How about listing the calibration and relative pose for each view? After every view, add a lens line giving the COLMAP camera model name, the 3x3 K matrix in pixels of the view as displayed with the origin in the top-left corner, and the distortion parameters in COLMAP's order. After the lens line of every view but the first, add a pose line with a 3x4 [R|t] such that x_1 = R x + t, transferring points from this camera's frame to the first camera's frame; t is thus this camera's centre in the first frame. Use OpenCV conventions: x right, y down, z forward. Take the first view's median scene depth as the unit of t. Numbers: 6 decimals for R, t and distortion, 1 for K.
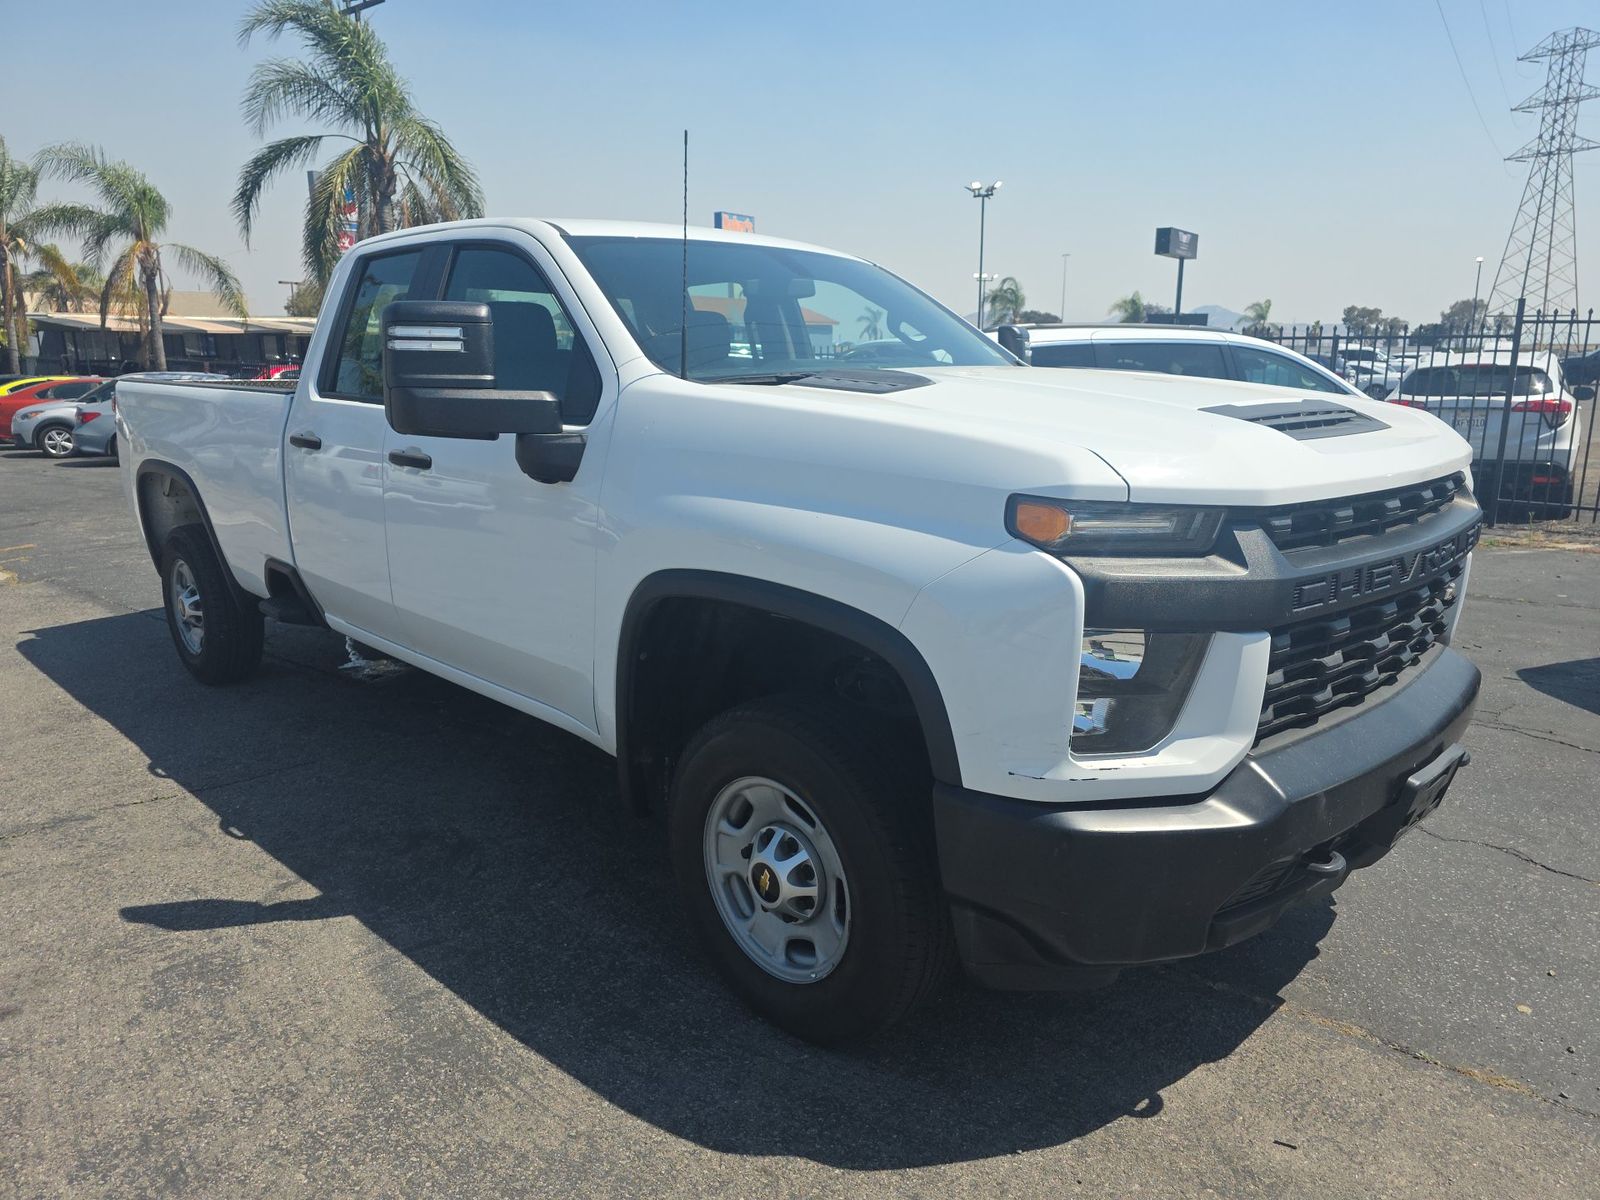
lens RADIAL K [[1067.4, 0, 807.1], [0, 1067.4, 599.7], [0, 0, 1]] dist [0.047289, -0.039927]
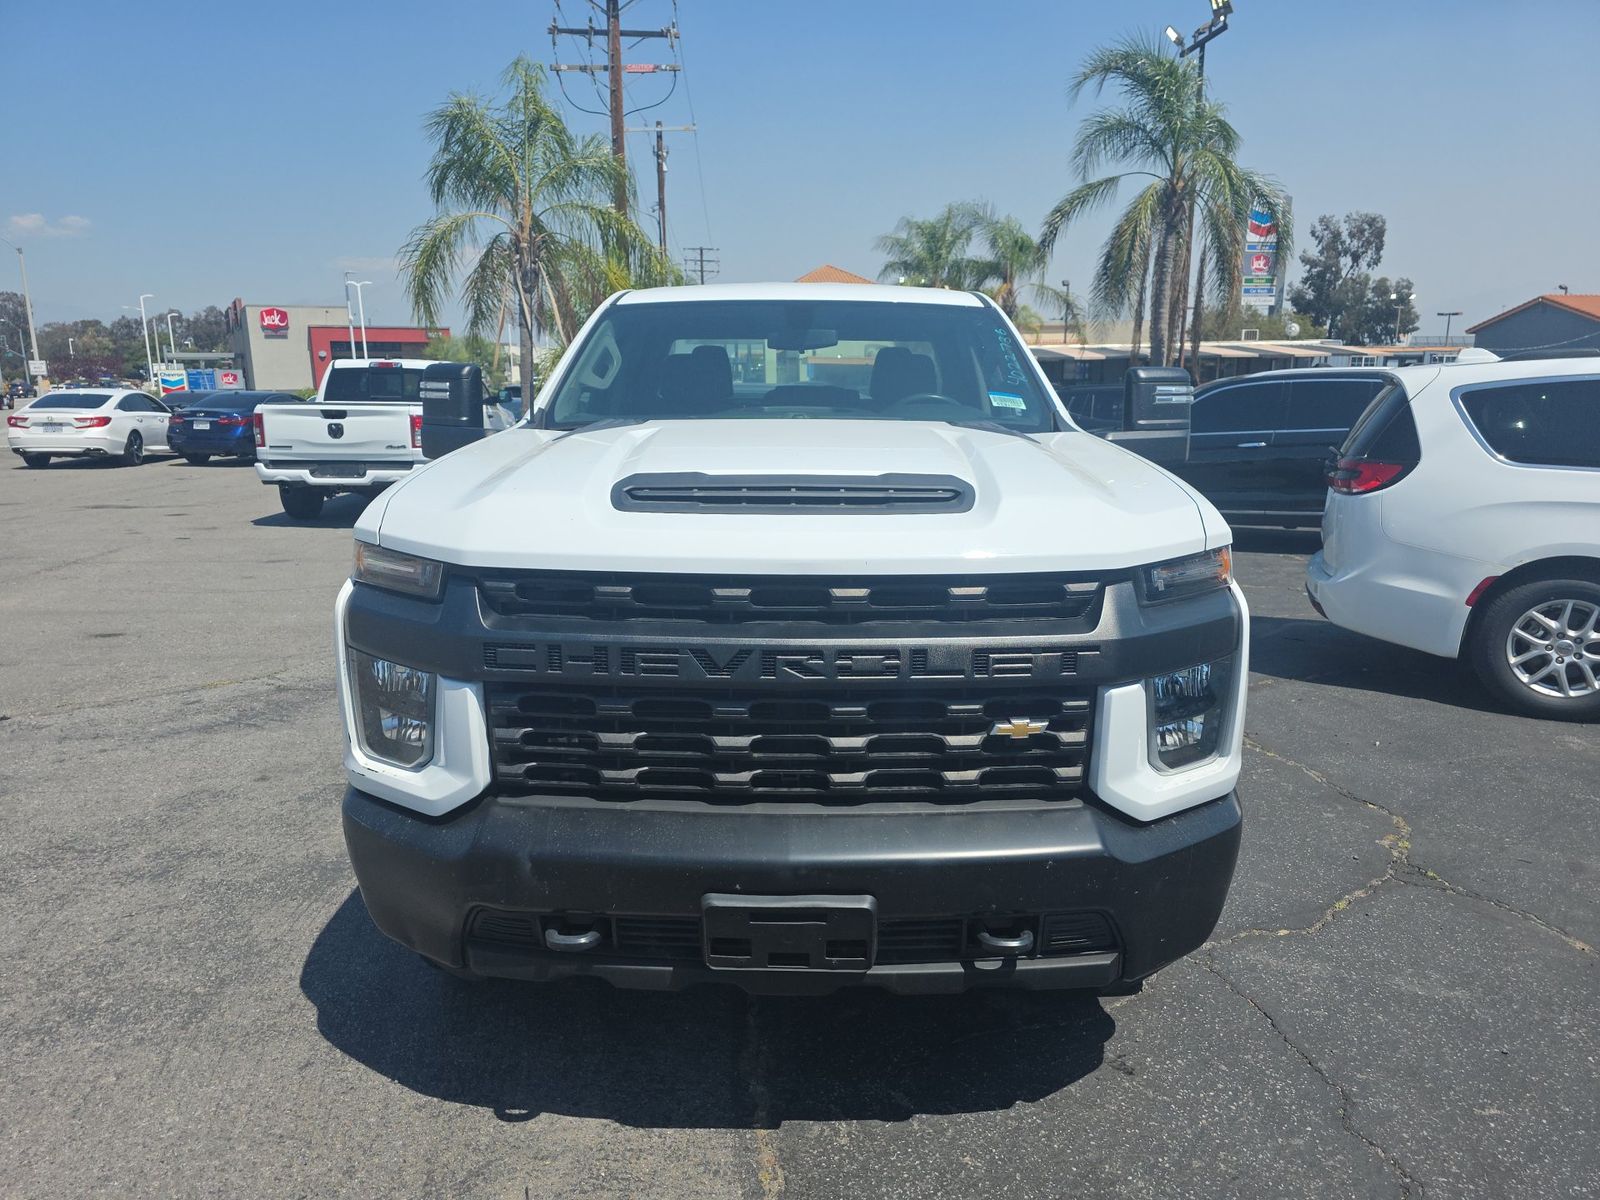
lens RADIAL K [[1084.4, 0, 800.0], [0, 1084.4, 600.0], [0, 0, 1]] dist [-0.005156, -0.001462]
pose [[0.704113, 0.138487, -0.696453, 0.138893], [-0.151471, 0.987516, 0.043227, -0.014787], [0.693745, 0.075055, 0.716299, 0.044514]]
